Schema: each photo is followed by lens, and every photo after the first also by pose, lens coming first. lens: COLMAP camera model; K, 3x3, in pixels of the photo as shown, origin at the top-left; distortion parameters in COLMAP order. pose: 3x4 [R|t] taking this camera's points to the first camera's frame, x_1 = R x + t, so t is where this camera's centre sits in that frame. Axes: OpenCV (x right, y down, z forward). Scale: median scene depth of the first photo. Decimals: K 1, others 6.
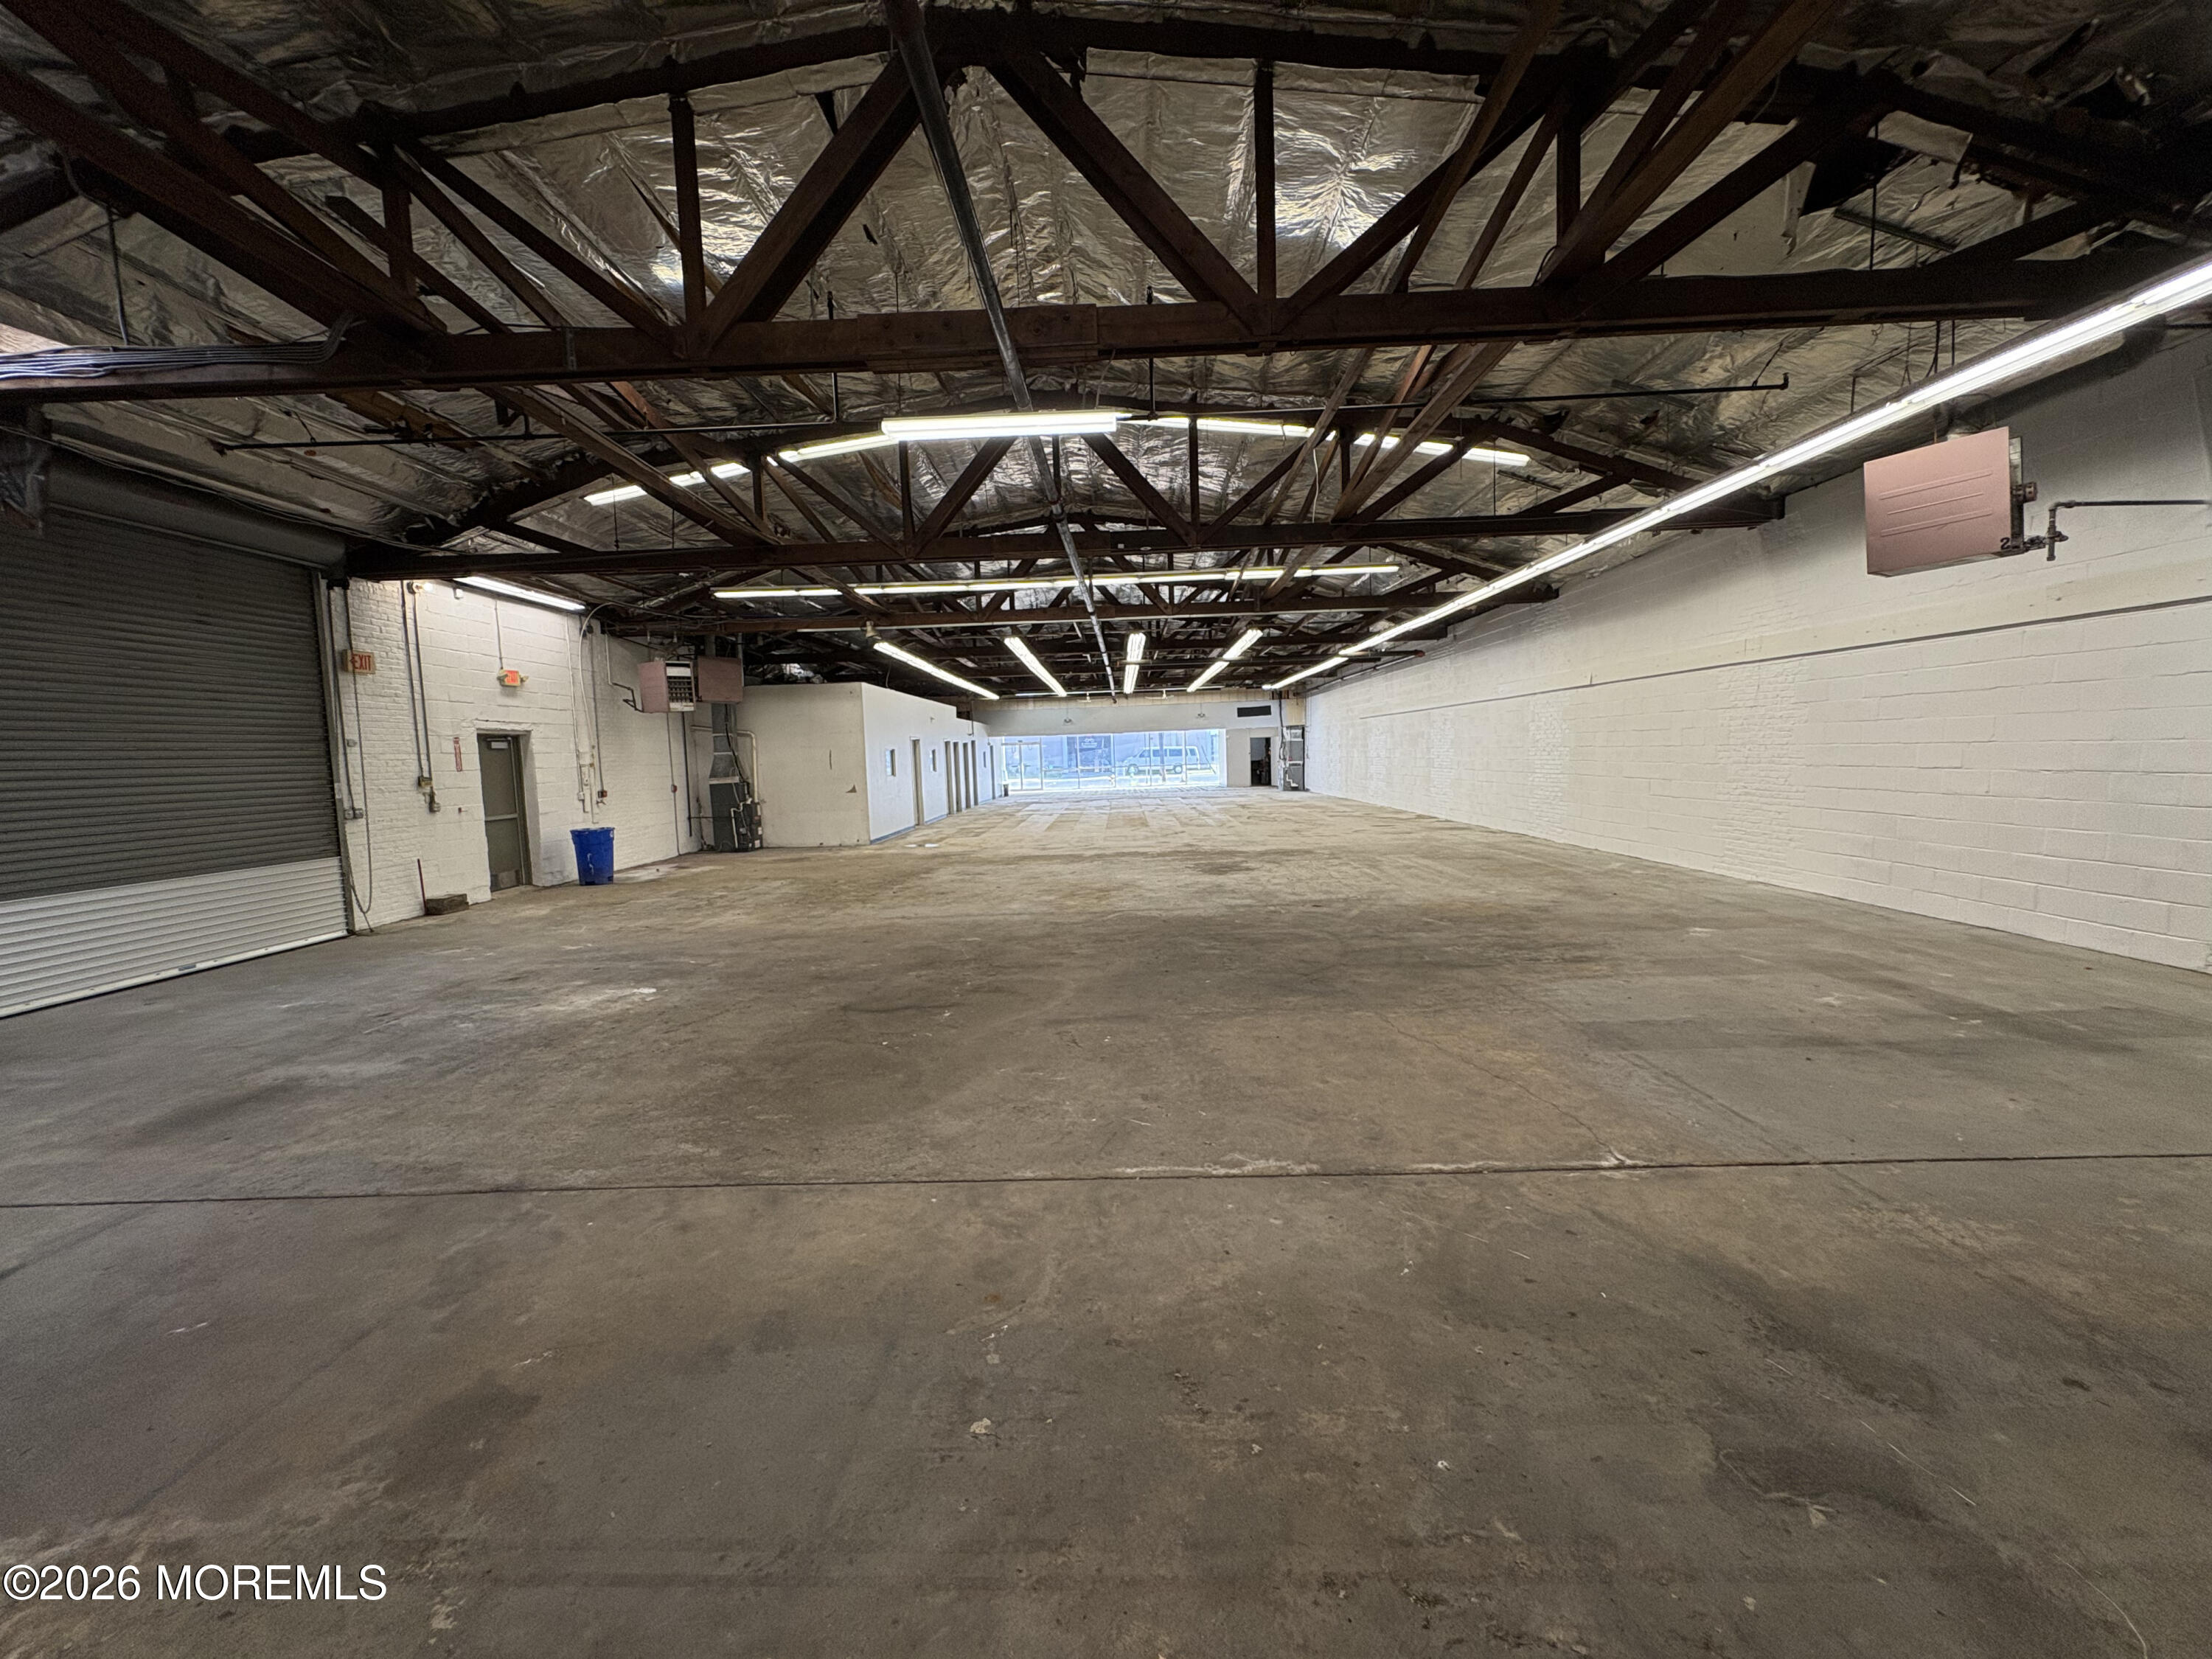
lens RADIAL K [[881.7, 0, 1108.2], [0, 881.7, 828.1], [0, 0, 1]] dist [0.000853, -0.000438]
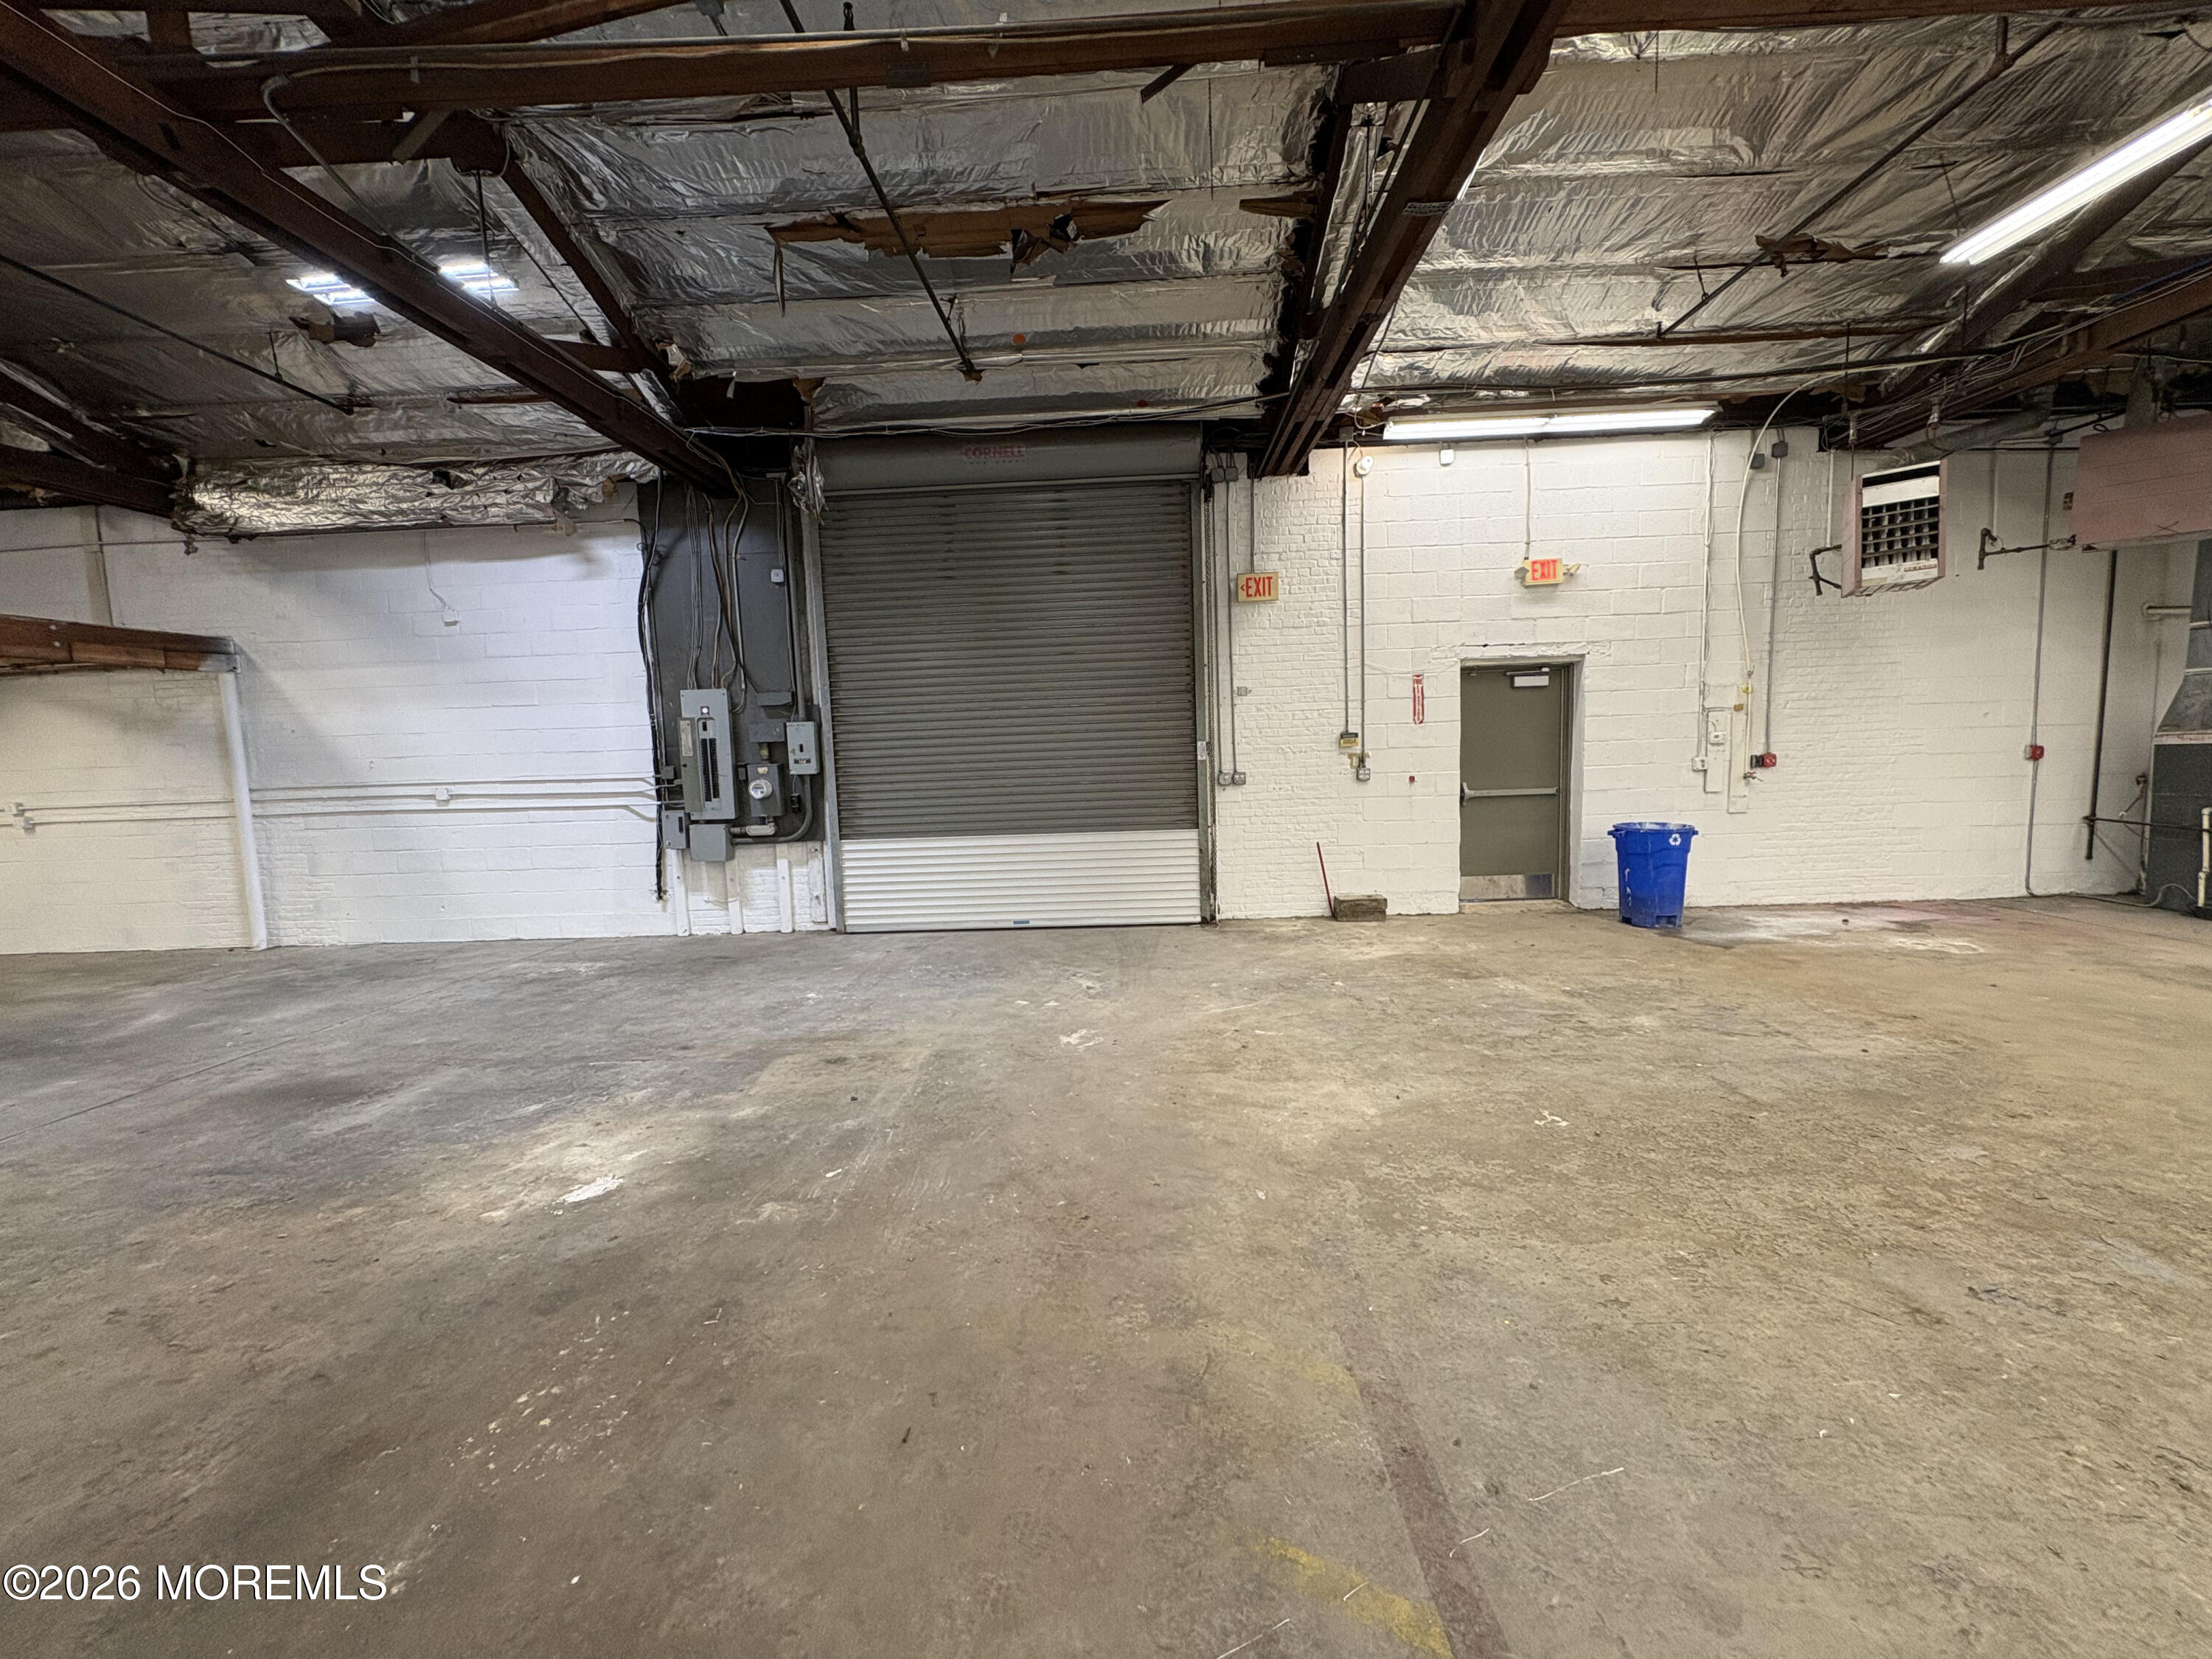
lens RADIAL K [[881.7, 0, 1108.2], [0, 881.7, 828.1], [0, 0, 1]] dist [0.000853, -0.000438]
pose [[-0.016522, 0.130721, -0.991282, -0.028467], [-0.049672, 0.990085, 0.131391, -0.056835], [0.998629, 0.051410, -0.009865, 0.702523]]
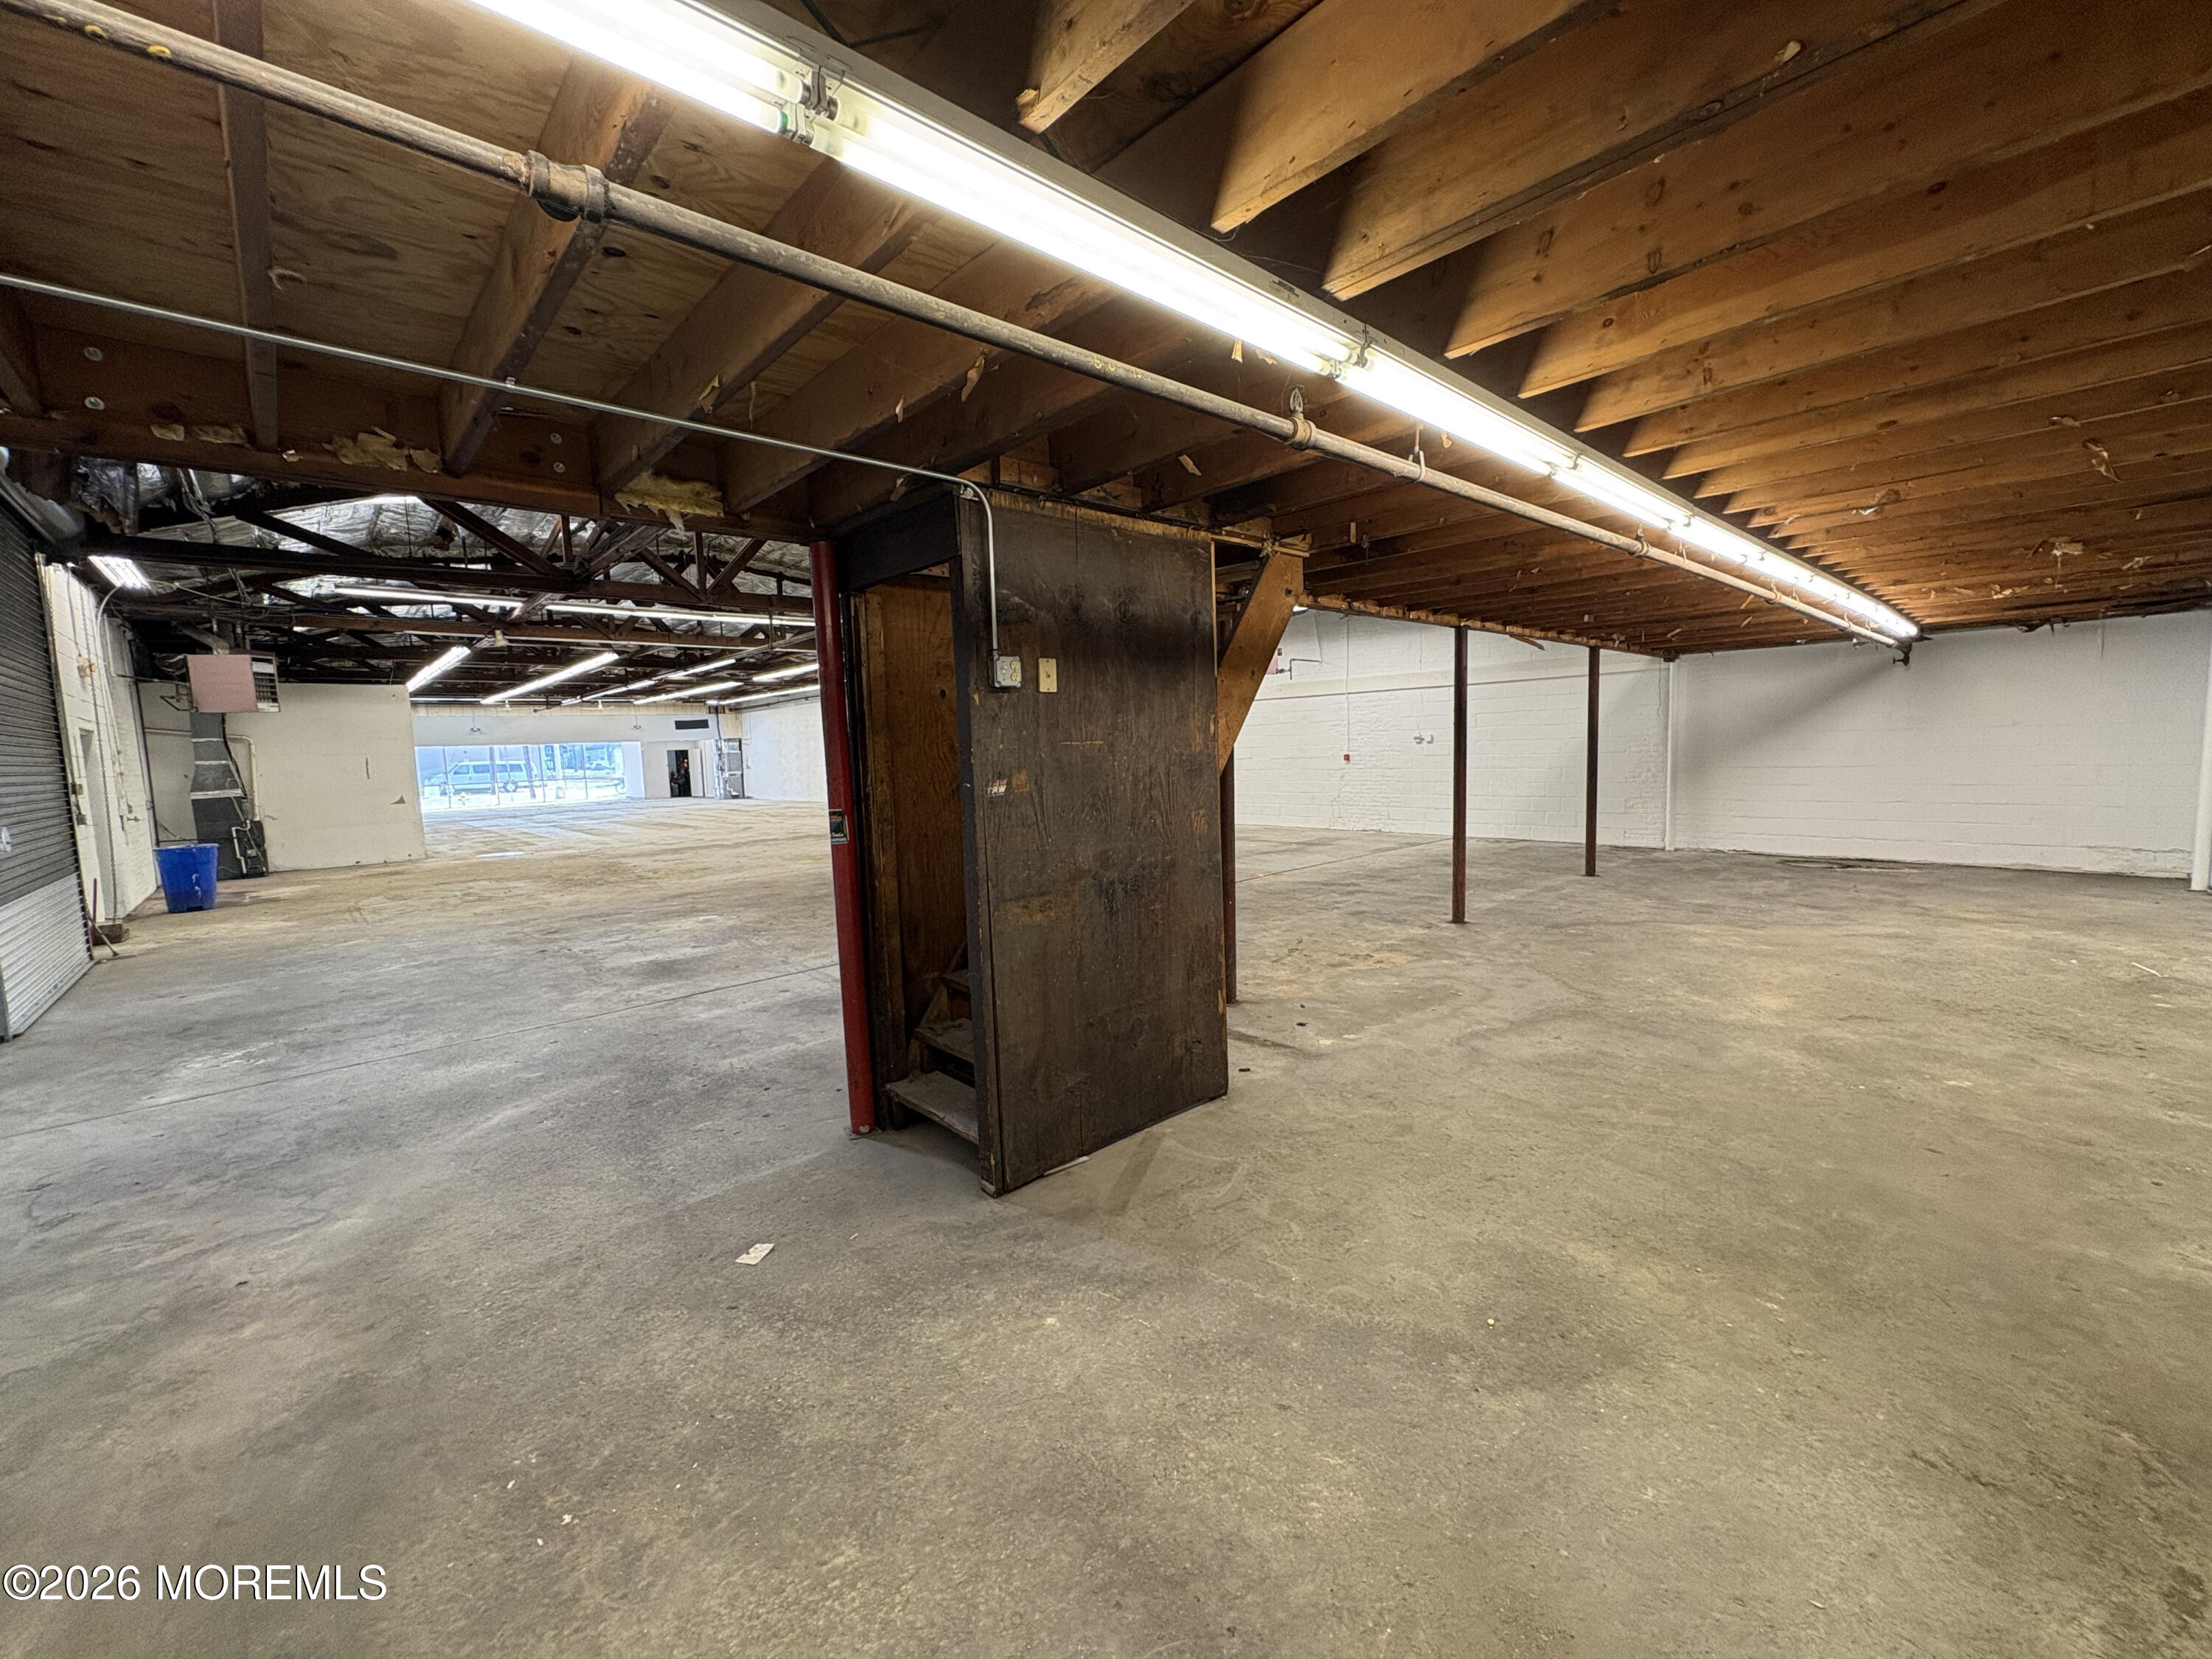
lens RADIAL K [[881.7, 0, 1108.2], [0, 881.7, 828.1], [0, 0, 1]] dist [0.000853, -0.000438]
pose [[0.720554, -0.059119, 0.690874, -0.564632], [0.071749, 0.997367, 0.010514, 0.041190], [-0.689676, 0.041993, 0.722899, -0.257098]]
